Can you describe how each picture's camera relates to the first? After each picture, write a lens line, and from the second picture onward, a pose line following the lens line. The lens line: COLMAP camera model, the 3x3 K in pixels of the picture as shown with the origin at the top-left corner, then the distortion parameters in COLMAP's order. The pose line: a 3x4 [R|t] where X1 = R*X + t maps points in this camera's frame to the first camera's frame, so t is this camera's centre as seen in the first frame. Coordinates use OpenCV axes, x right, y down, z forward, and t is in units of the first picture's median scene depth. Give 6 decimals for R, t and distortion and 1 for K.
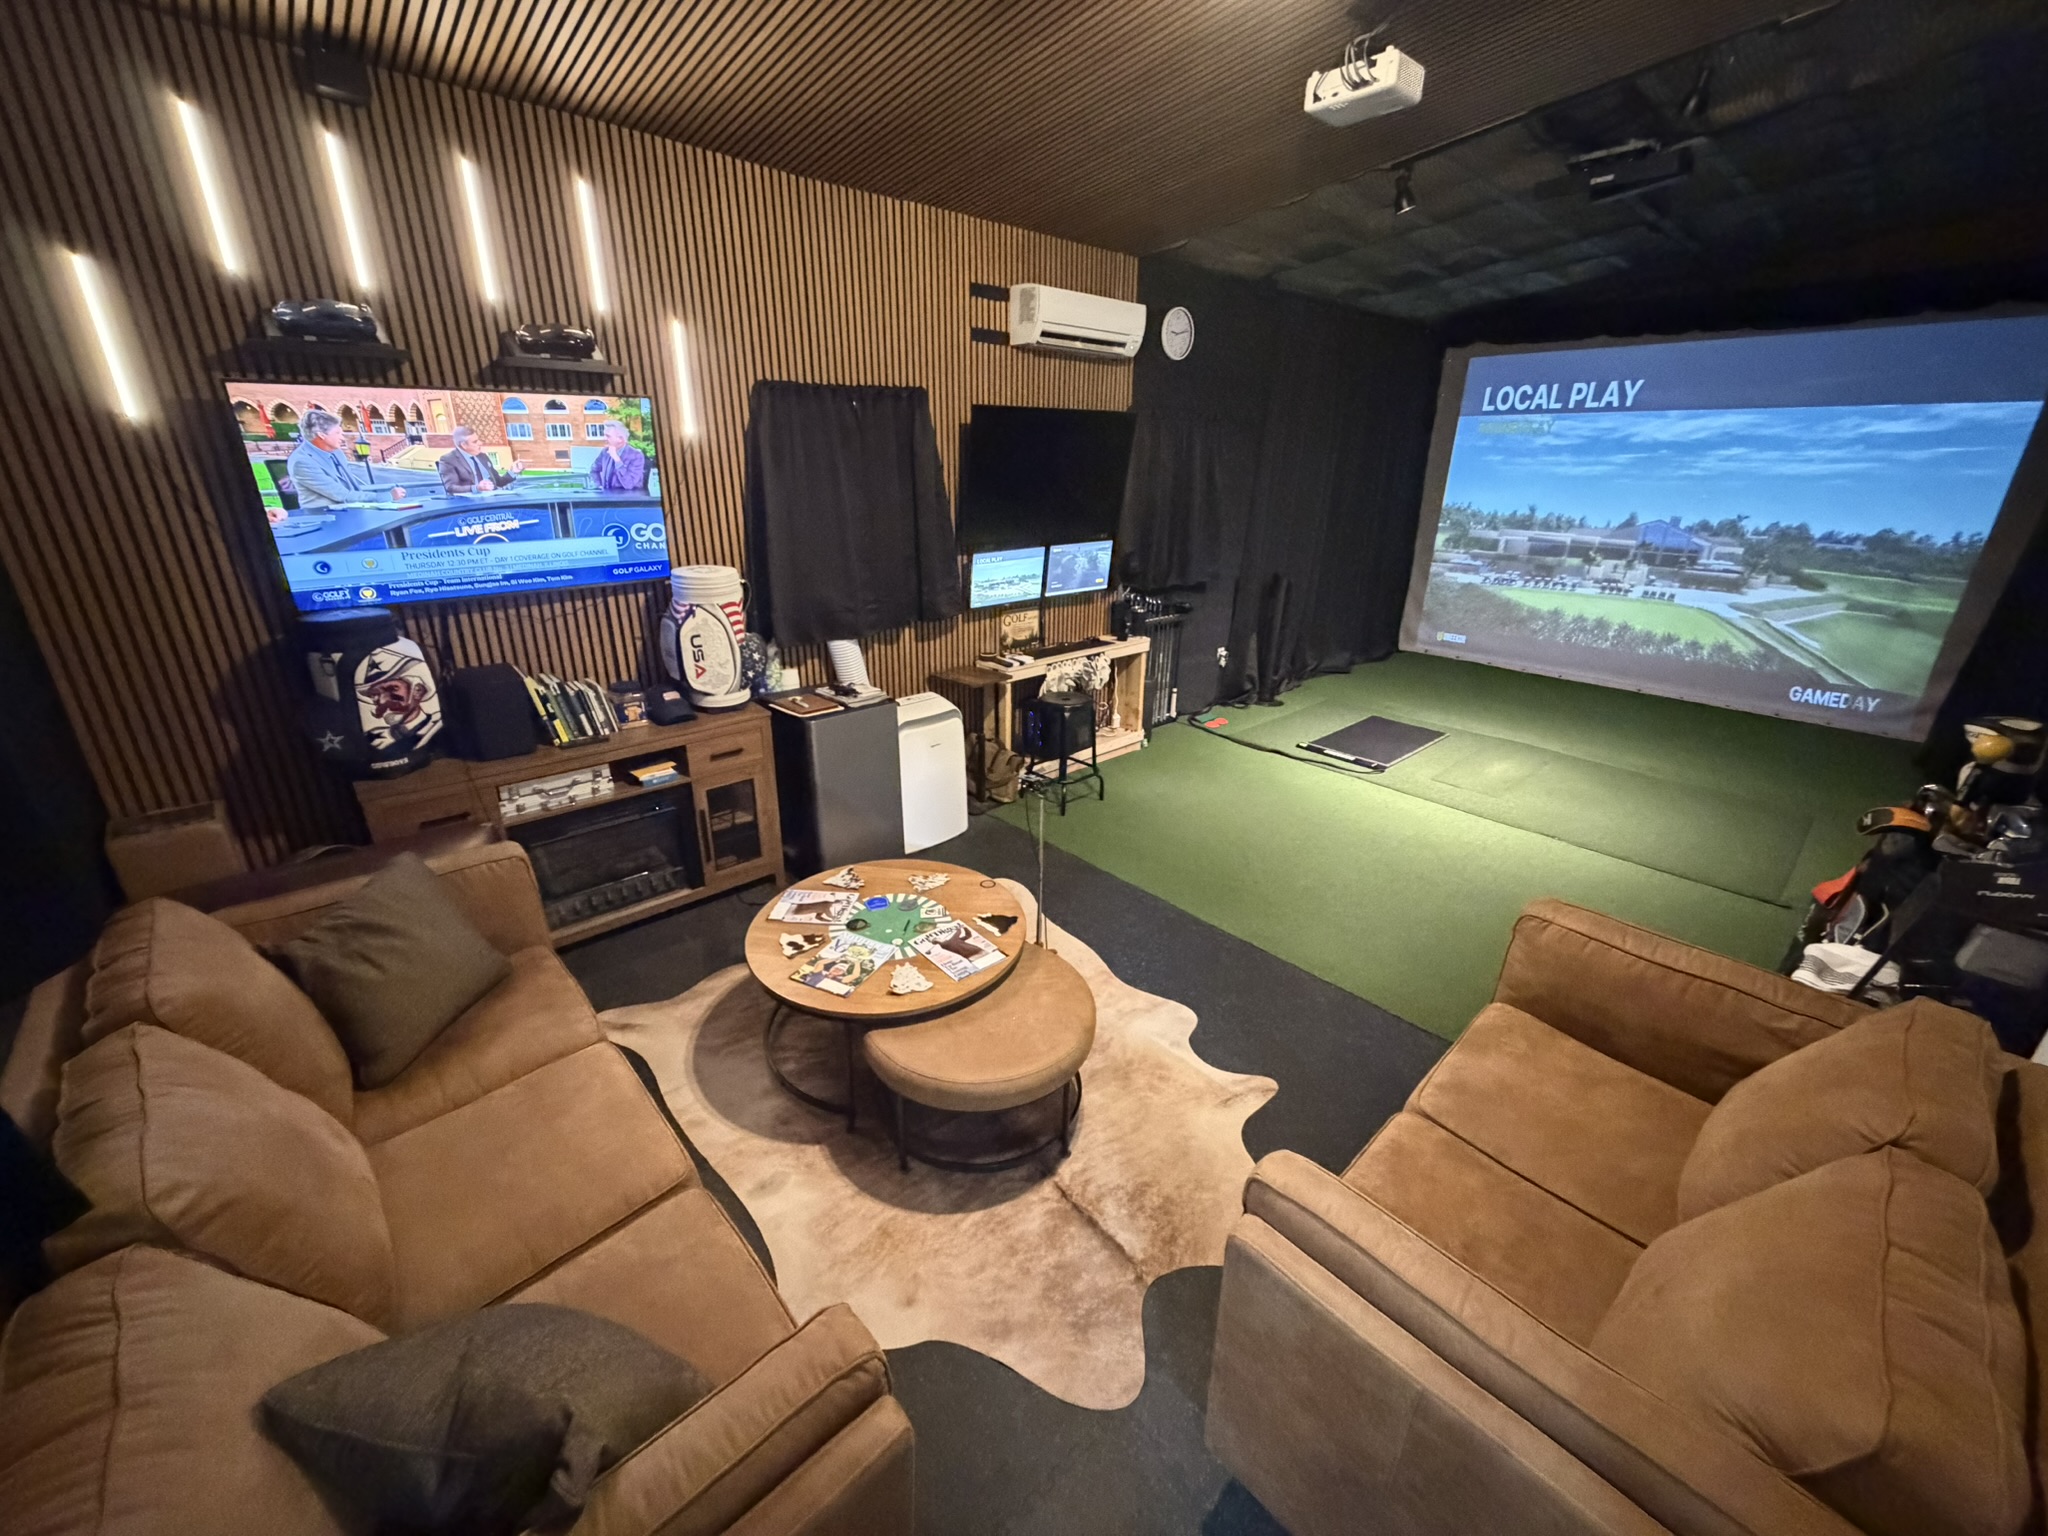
lens RADIAL K [[817.1, 0, 1024.0], [0, 817.1, 764.6], [0, 0, 1]] dist [0.002991, -0.000793]
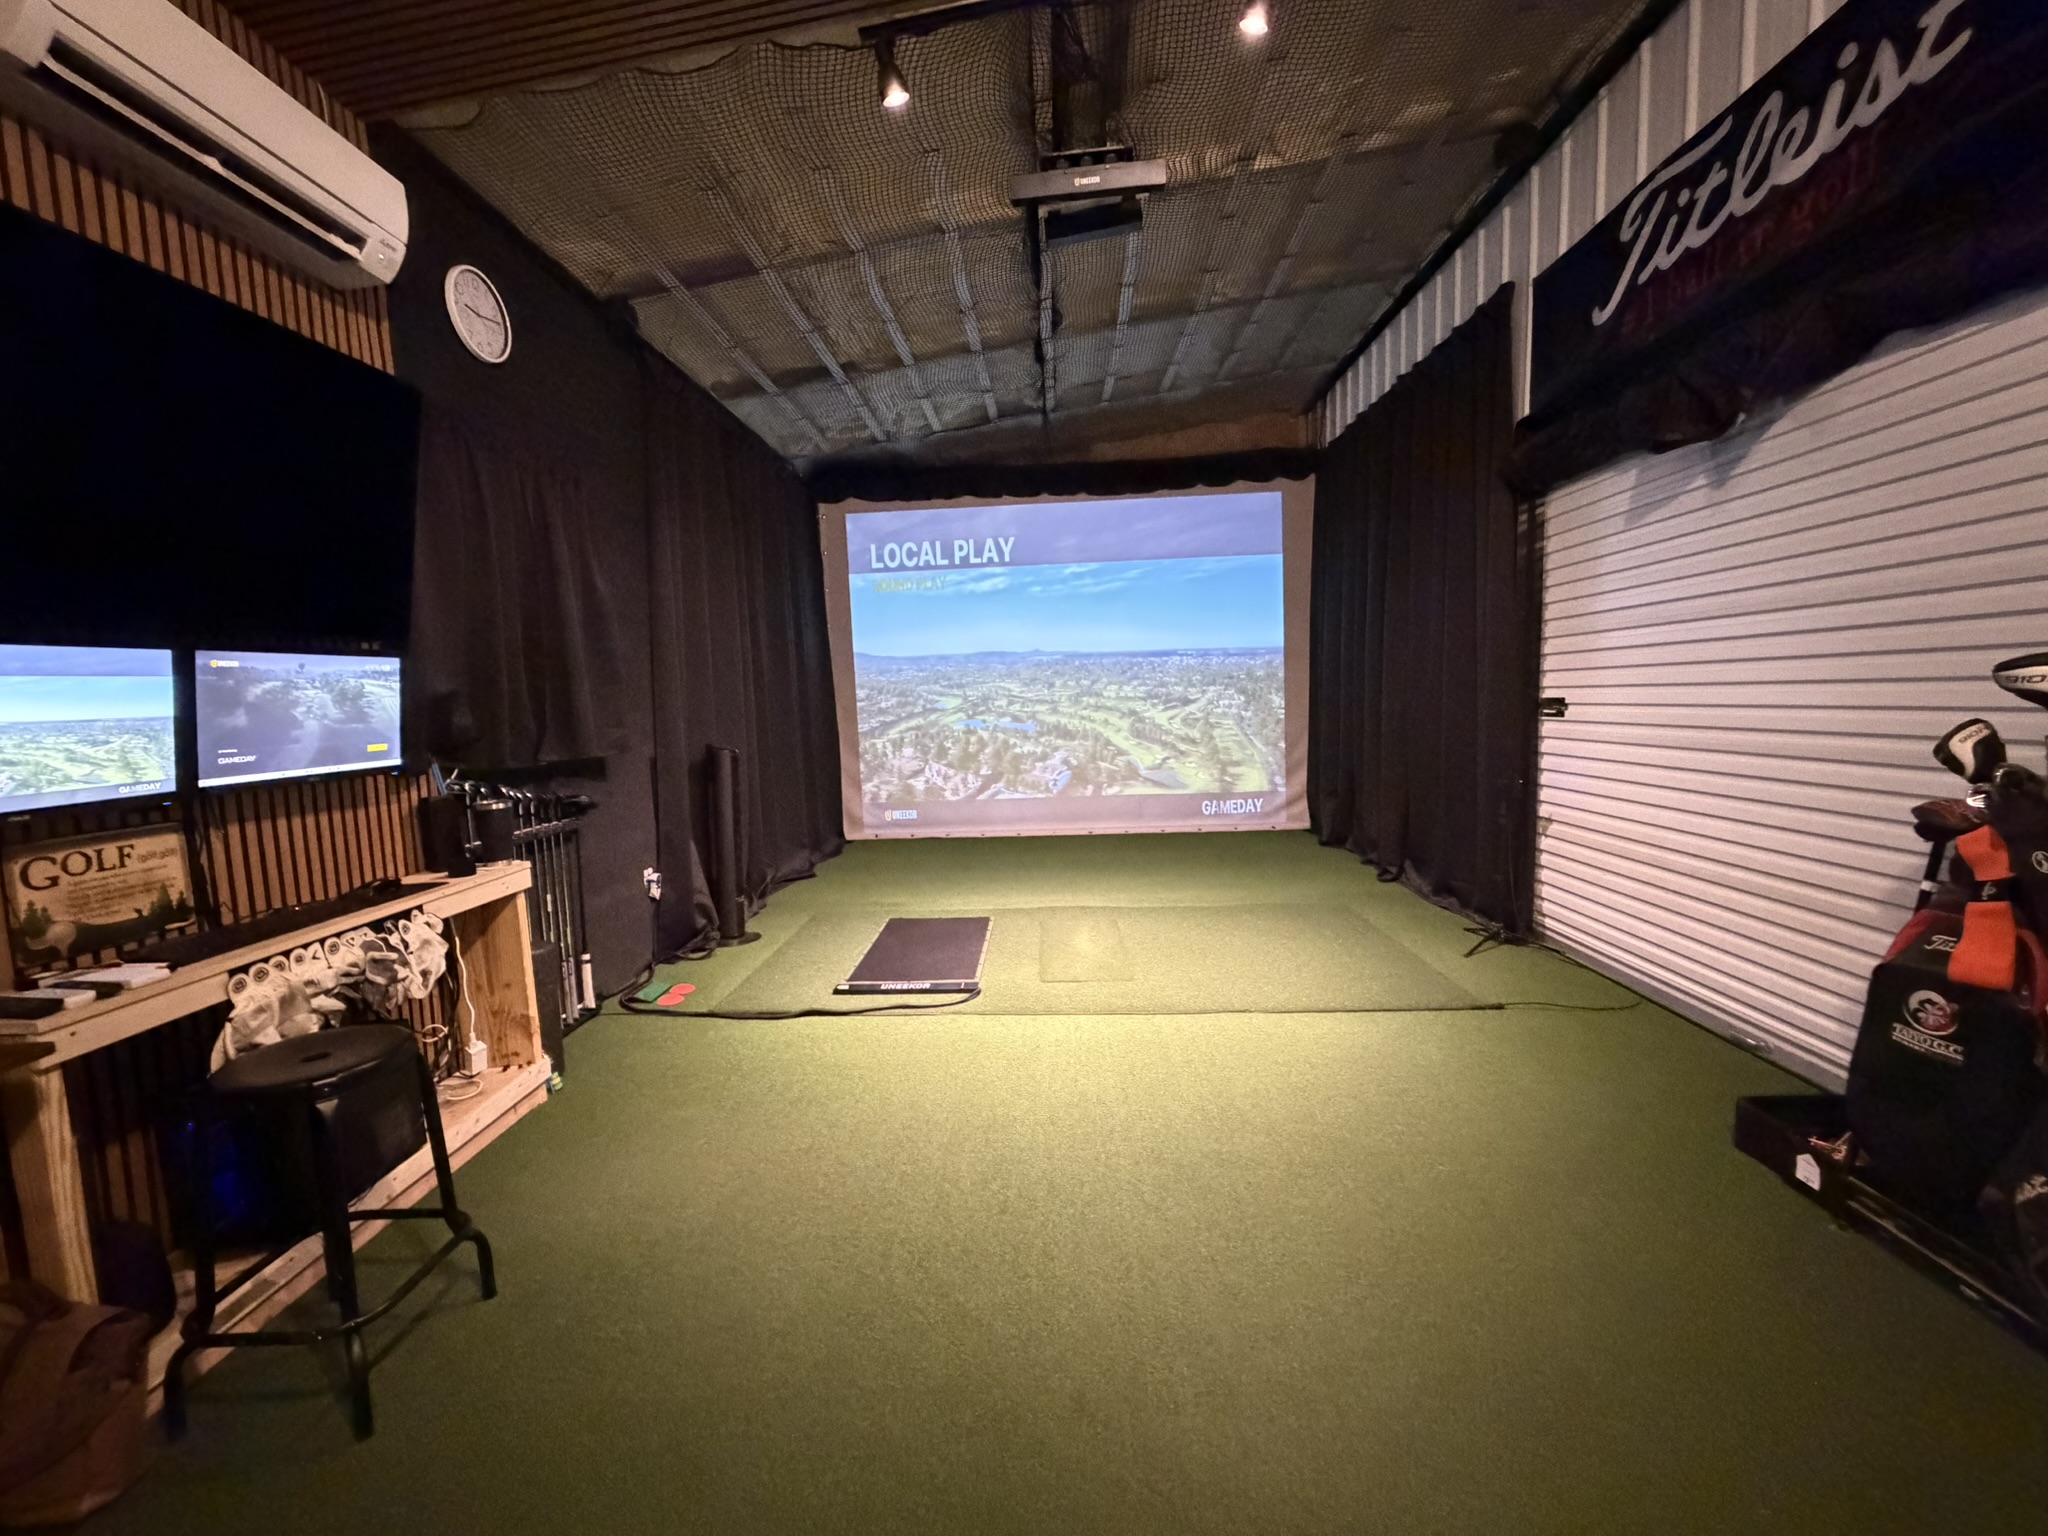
lens RADIAL K [[817.1, 0, 1019.4], [0, 817.1, 771.8], [0, 0, 1]] dist [0.002991, -0.000793]
pose [[0.708597, -0.106177, 0.697580, 0.027979], [0.291822, 0.944202, -0.152717, -0.045969], [-0.642441, 0.311784, 0.700043, 0.453030]]
